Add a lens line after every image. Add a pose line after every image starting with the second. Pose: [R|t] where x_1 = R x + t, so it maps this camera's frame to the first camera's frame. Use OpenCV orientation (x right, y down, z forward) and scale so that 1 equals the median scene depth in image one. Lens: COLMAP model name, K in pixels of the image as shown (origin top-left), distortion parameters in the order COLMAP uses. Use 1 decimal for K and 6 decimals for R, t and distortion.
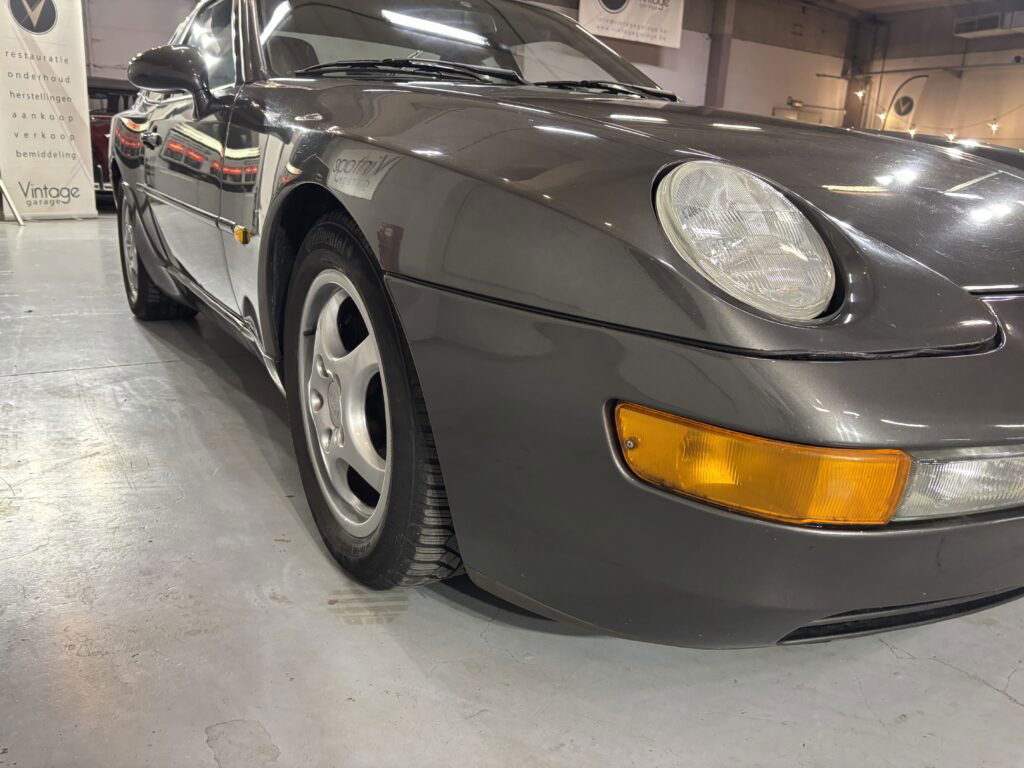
lens RADIAL K [[781.9, 0, 520.1], [0, 781.9, 380.4], [0, 0, 1]] dist [0.058130, -0.079234]
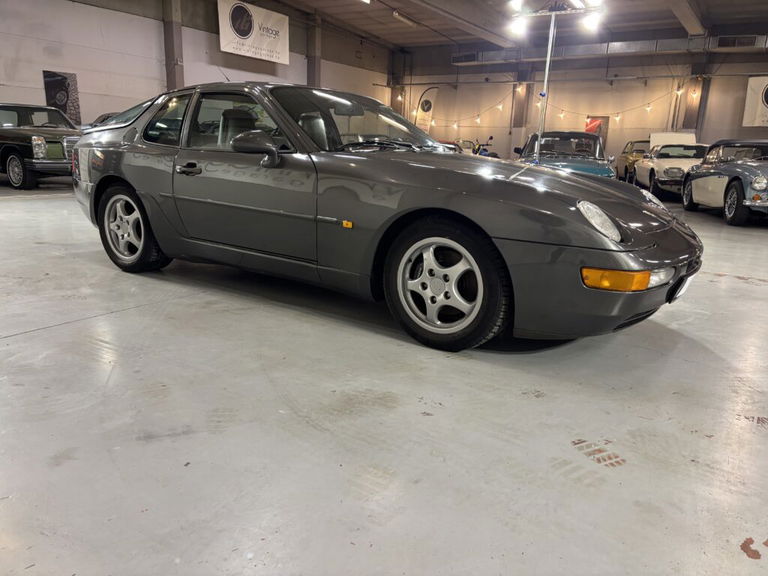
lens RADIAL K [[586.4, 0, 390.1], [0, 586.4, 285.3], [0, 0, 1]] dist [0.058130, -0.079234]
pose [[0.915690, -0.101033, 0.388978, -1.139436], [0.108003, 0.994143, 0.003968, 0.003718], [-0.387101, 0.038377, 0.921238, -0.777573]]
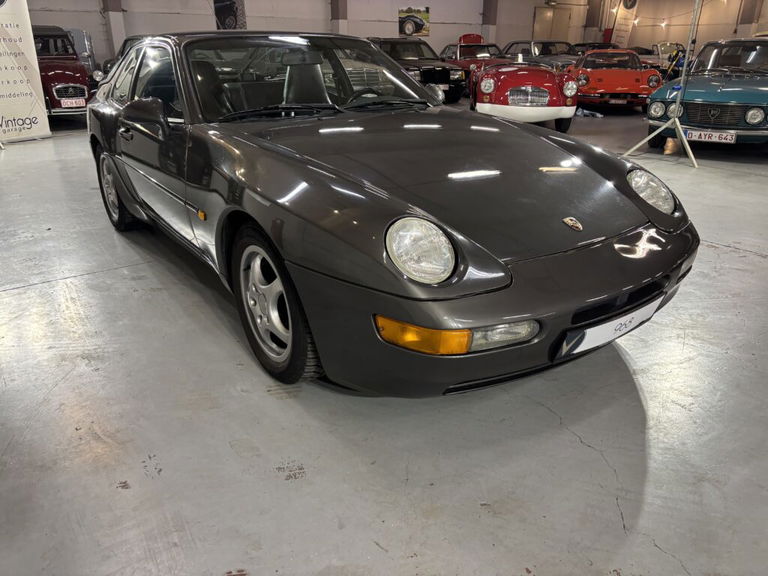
lens RADIAL K [[586.4, 0, 390.1], [0, 586.4, 285.3], [0, 0, 1]] dist [0.058130, -0.079234]
pose [[0.997125, -0.064323, 0.040062, 0.060026], [0.059002, 0.990751, 0.122192, -0.200580], [-0.047551, -0.119477, 0.991698, -0.644880]]
